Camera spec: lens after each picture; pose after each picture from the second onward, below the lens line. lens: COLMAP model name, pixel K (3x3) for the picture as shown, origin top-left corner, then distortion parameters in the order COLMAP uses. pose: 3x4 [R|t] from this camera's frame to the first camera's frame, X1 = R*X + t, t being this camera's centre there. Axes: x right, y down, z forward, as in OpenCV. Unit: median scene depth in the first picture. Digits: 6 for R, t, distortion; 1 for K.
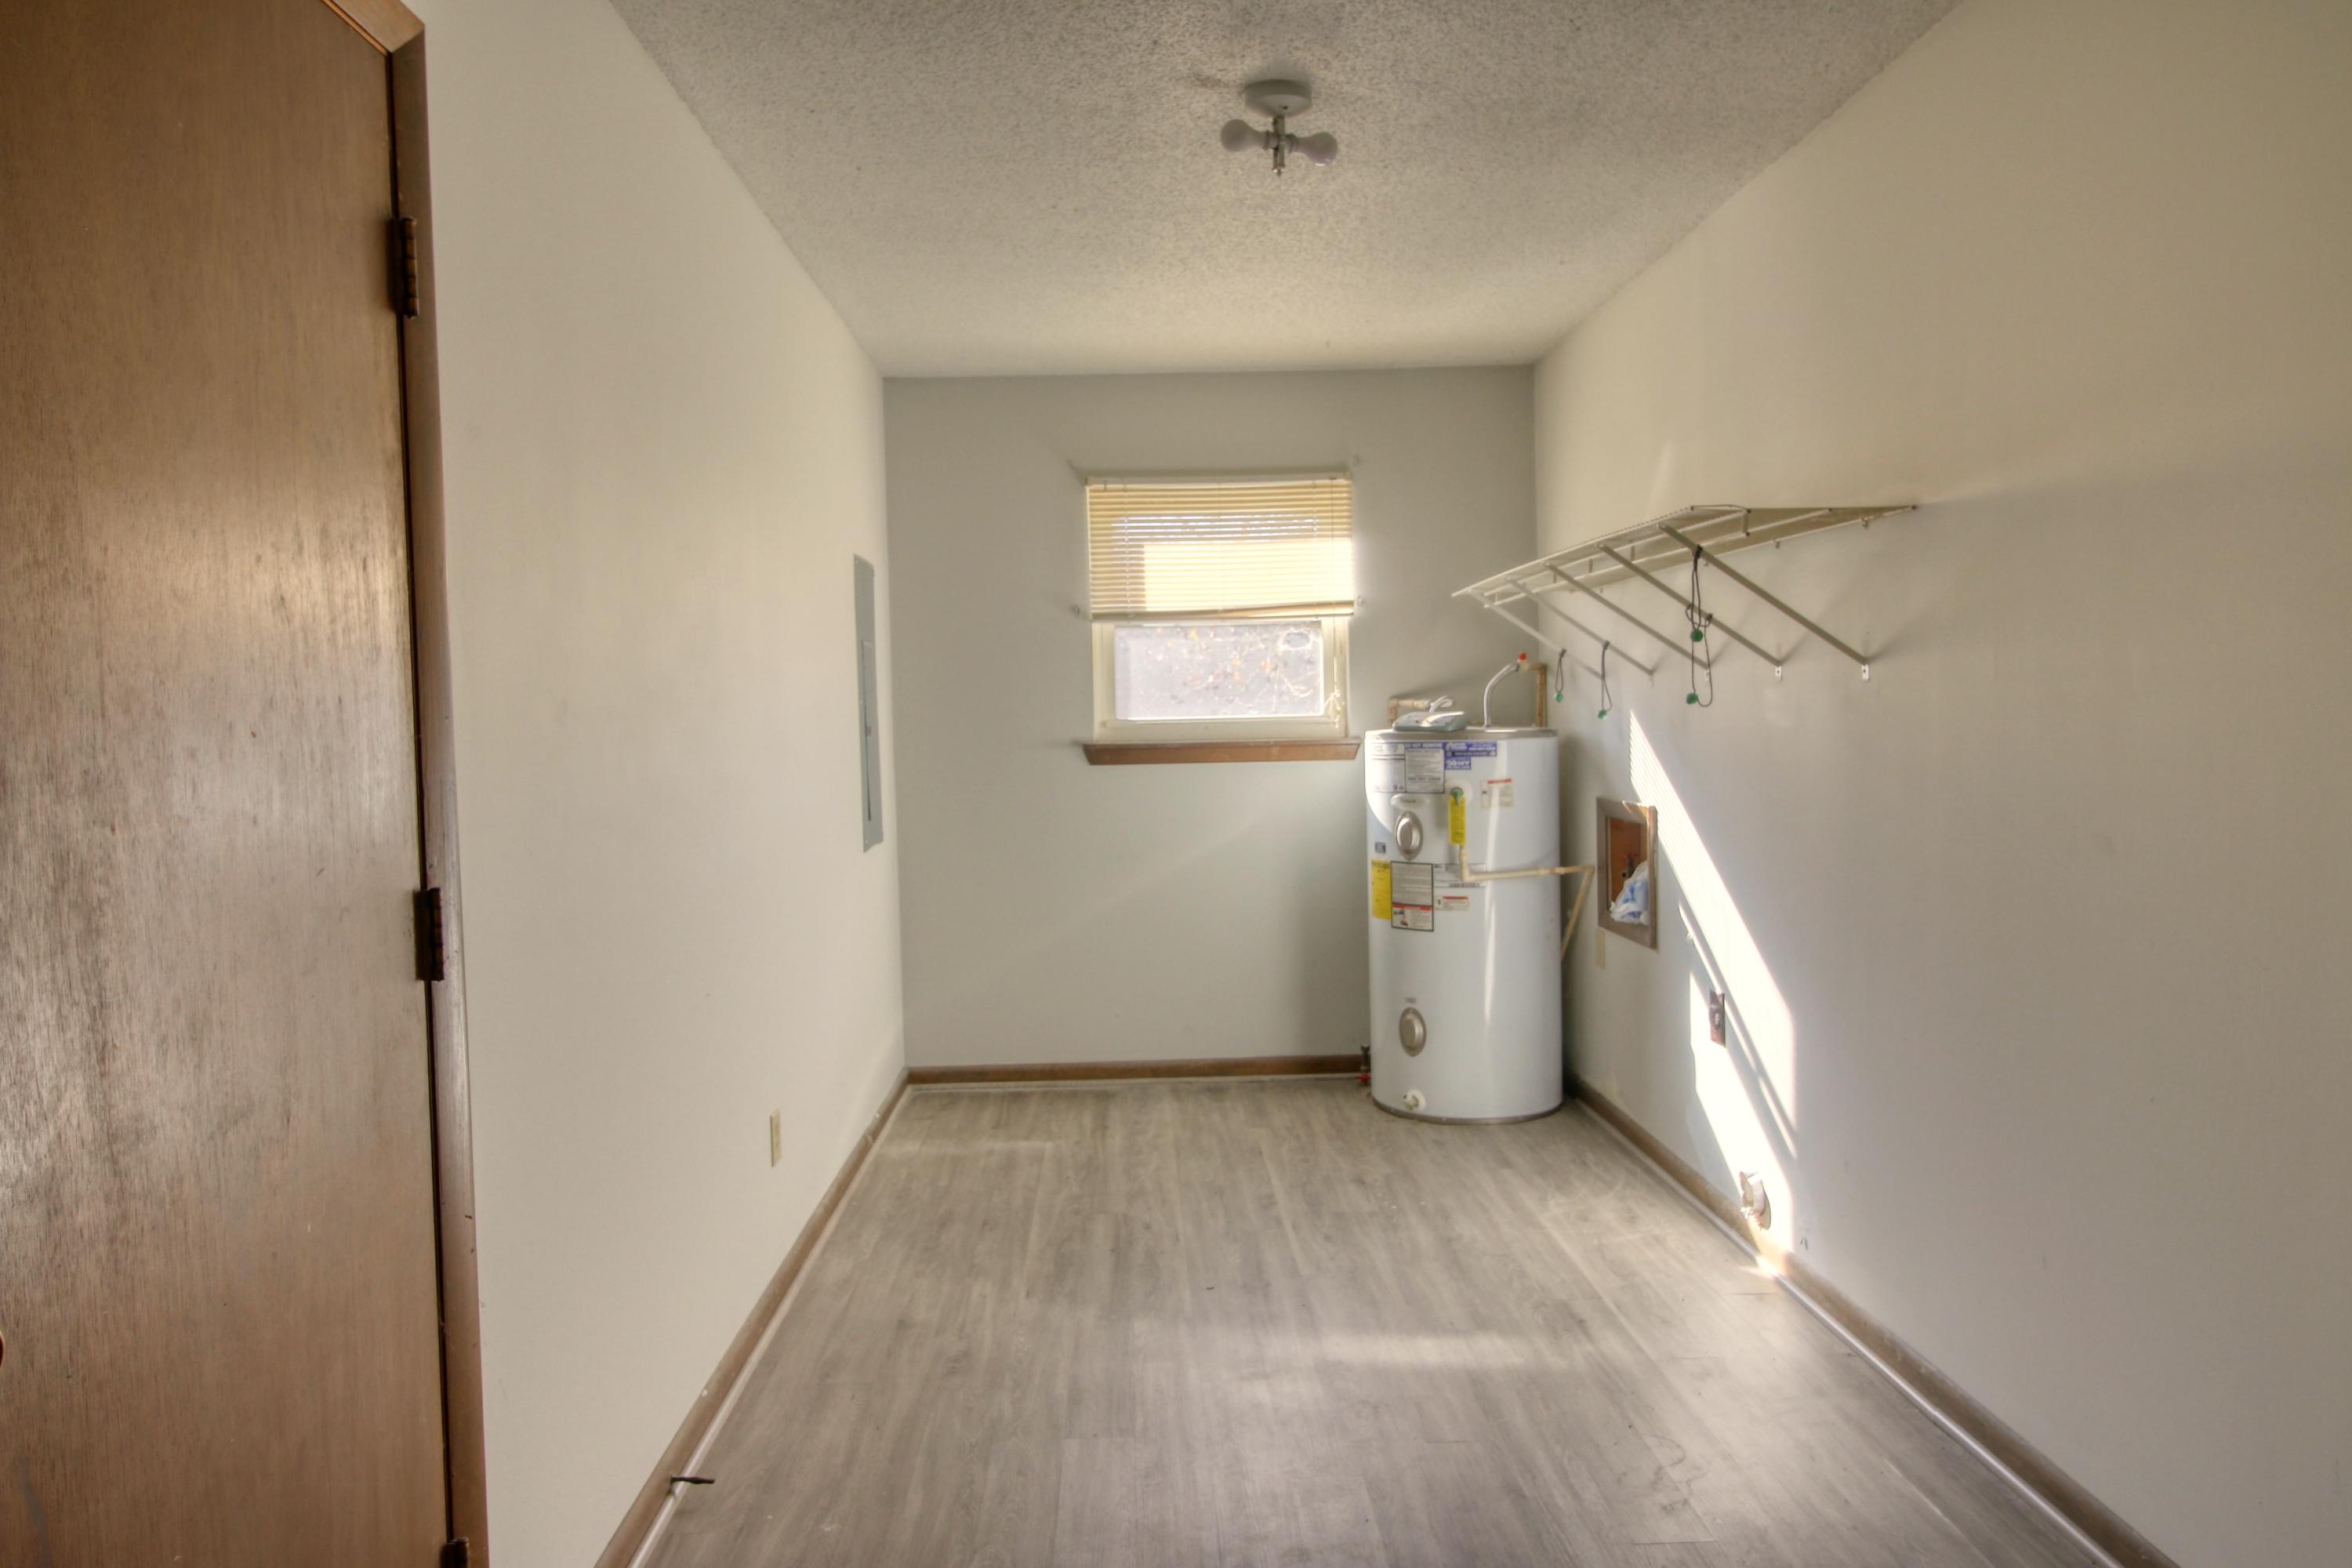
lens RADIAL K [[1521.0, 0, 1173.0], [0, 1521.0, 778.2], [0, 0, 1]] dist [0.006731, -0.003672]
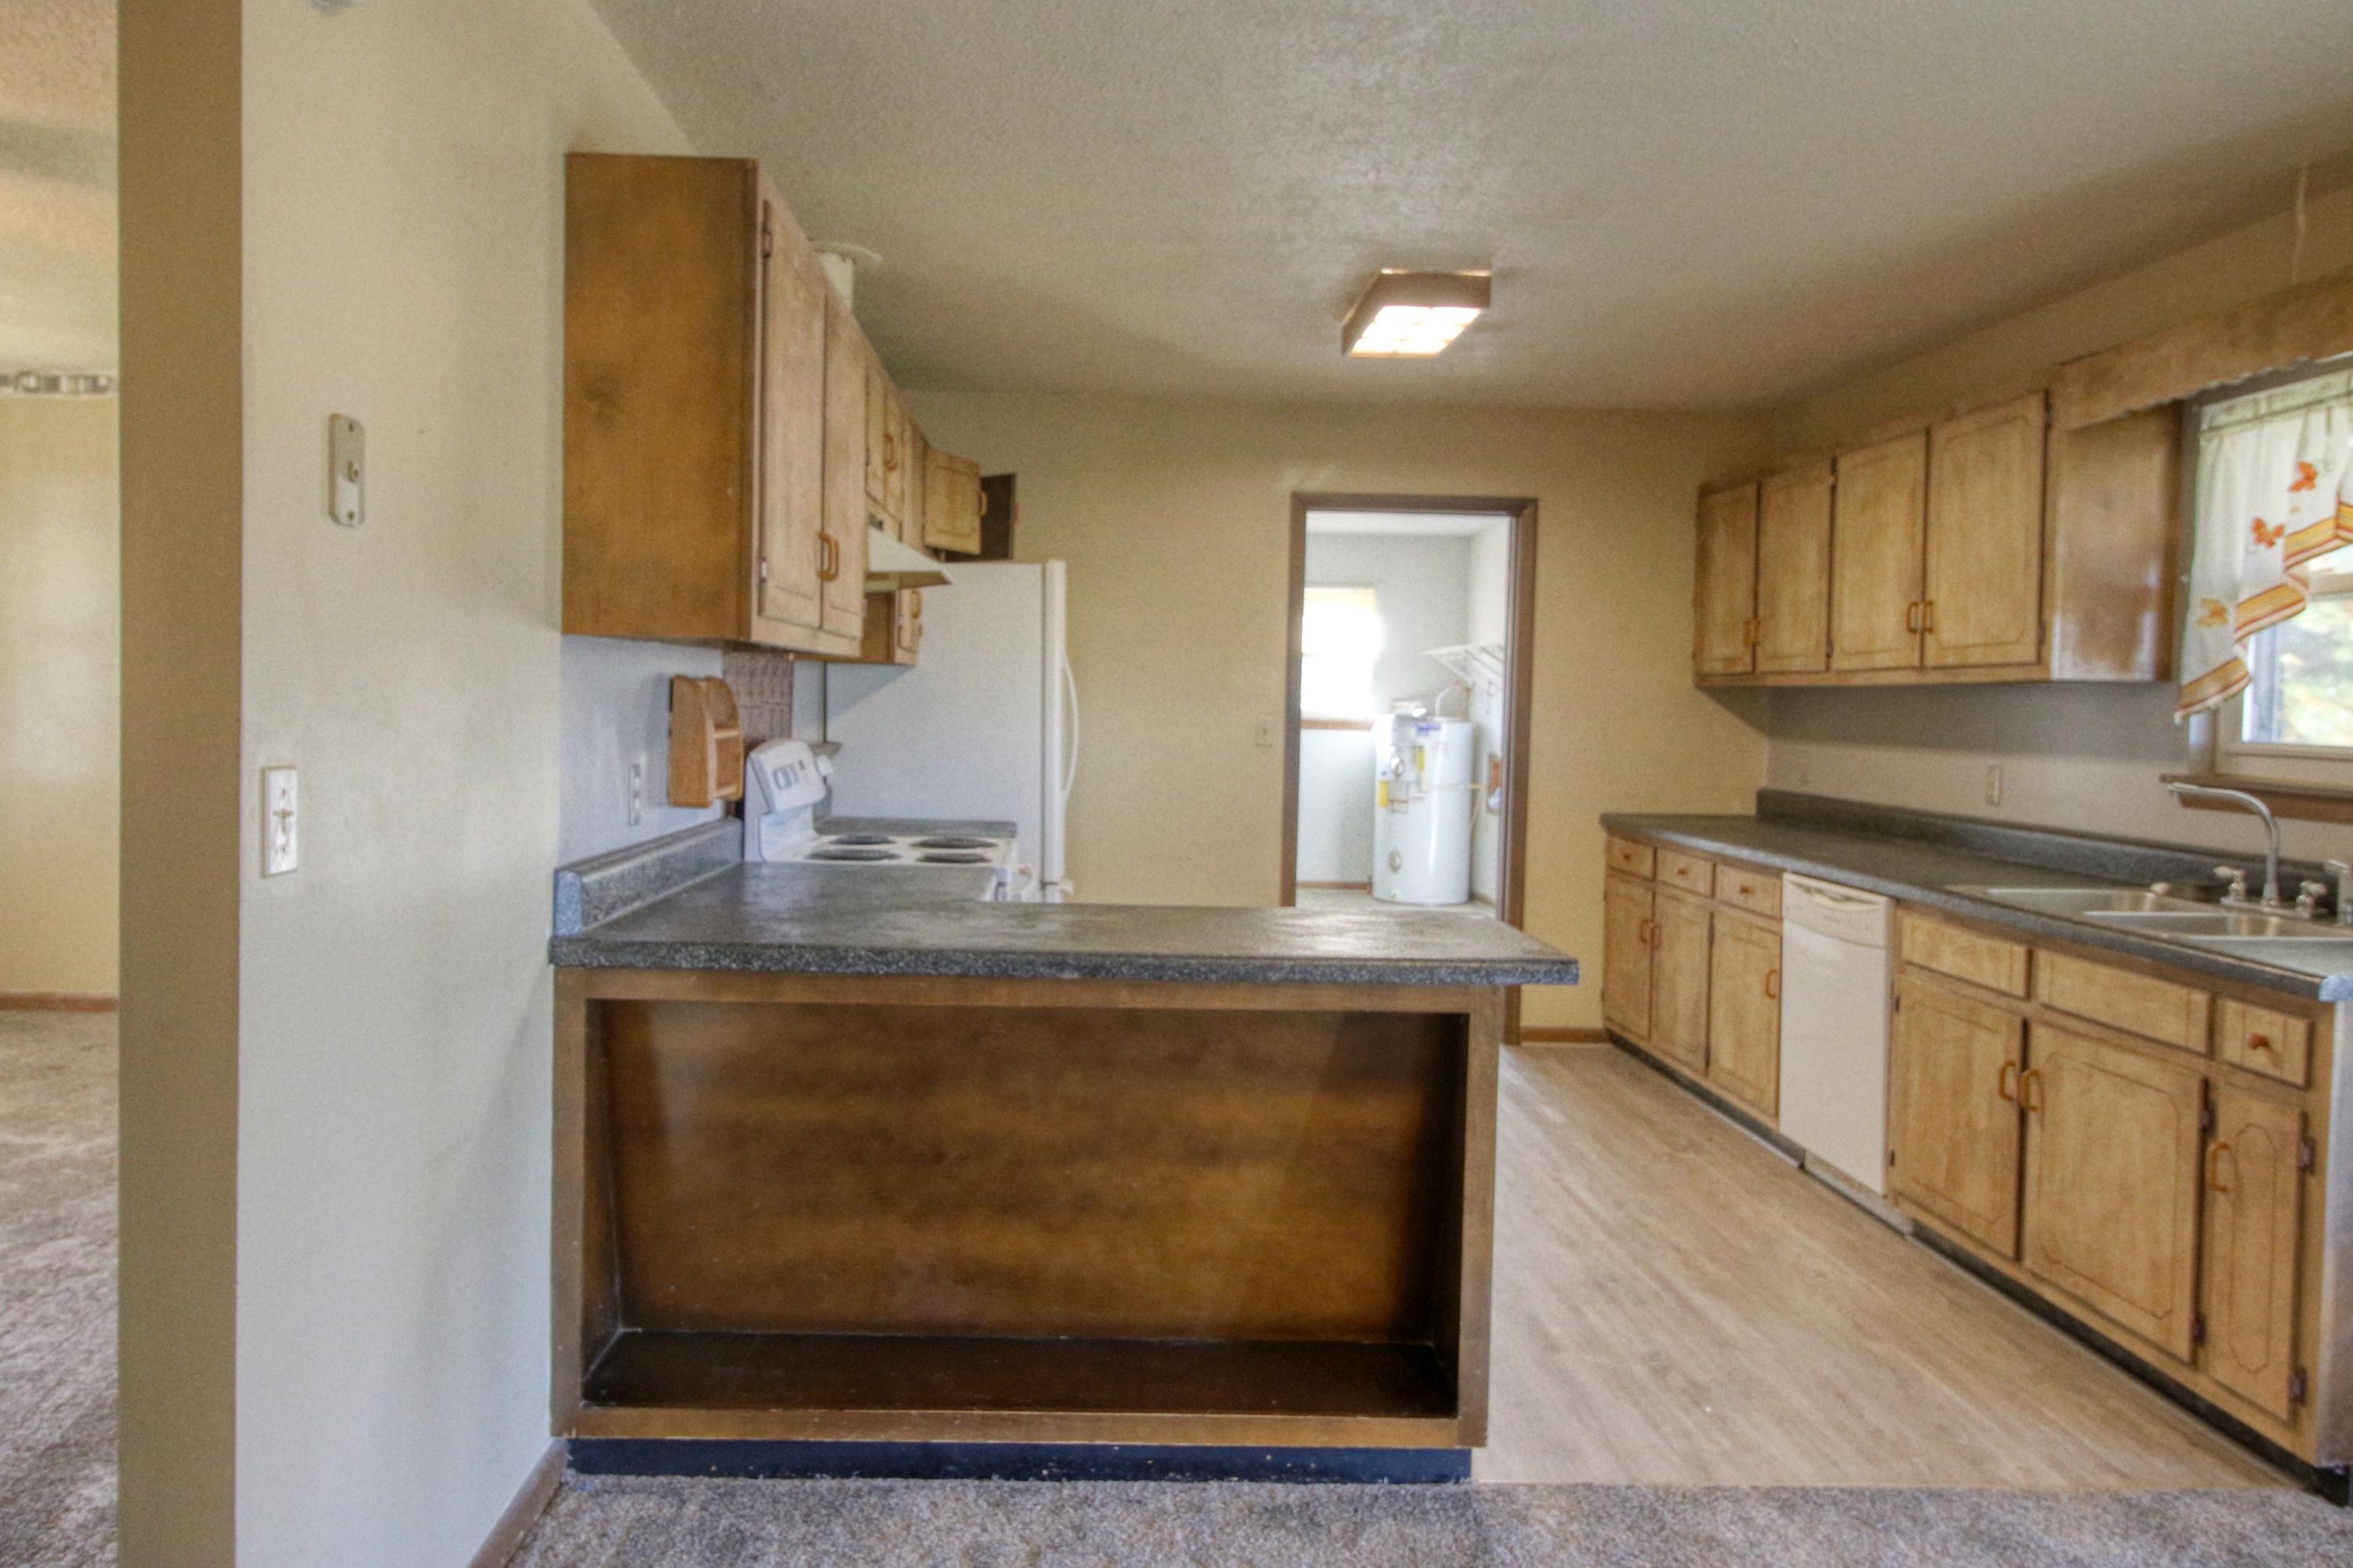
lens RADIAL K [[1521.7, 0, 1162.1], [0, 1521.7, 759.9], [0, 0, 1]] dist [0.006731, -0.003672]
pose [[0.999048, 0.043628, -0.000155, -0.162537], [-0.043629, 0.999042, -0.003451, 0.047719], [0.000004, 0.003454, 0.999994, -1.052446]]
